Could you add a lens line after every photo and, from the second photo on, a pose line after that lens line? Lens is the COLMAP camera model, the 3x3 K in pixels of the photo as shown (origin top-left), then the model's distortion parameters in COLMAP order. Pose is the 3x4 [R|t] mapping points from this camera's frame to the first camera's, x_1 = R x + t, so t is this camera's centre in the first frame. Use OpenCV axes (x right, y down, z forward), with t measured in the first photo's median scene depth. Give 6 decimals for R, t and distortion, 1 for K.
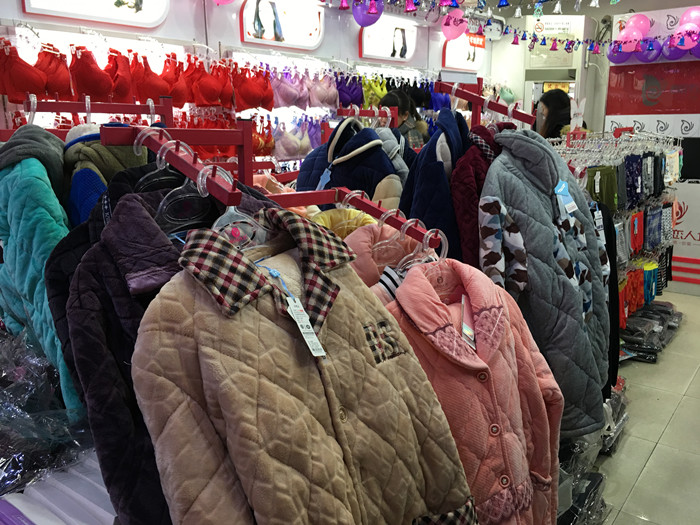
lens RADIAL K [[614.4, 0, 351.3], [0, 614.4, 261.5], [0, 0, 1]] dist [0.069424, -0.091956]
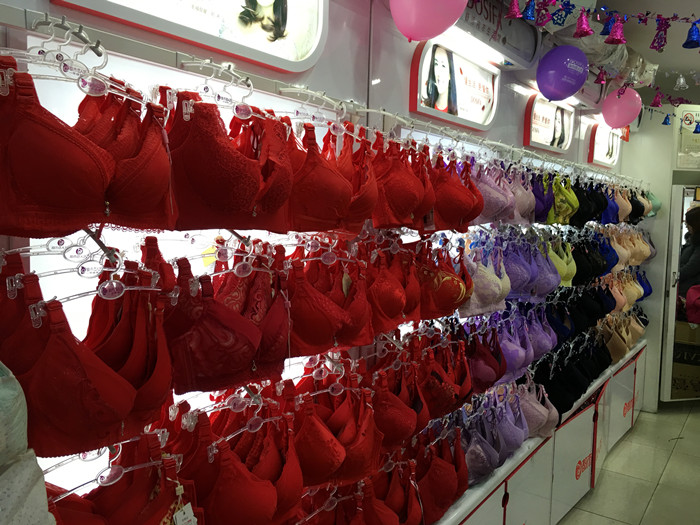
lens RADIAL K [[614.4, 0, 360.8], [0, 614.4, 269.0], [0, 0, 1]] dist [0.069424, -0.091956]
pose [[0.997975, 0.030586, 0.055771, -0.246761], [-0.023480, 0.992019, -0.123887, -0.132774], [-0.059115, 0.122326, 0.990728, 0.438461]]
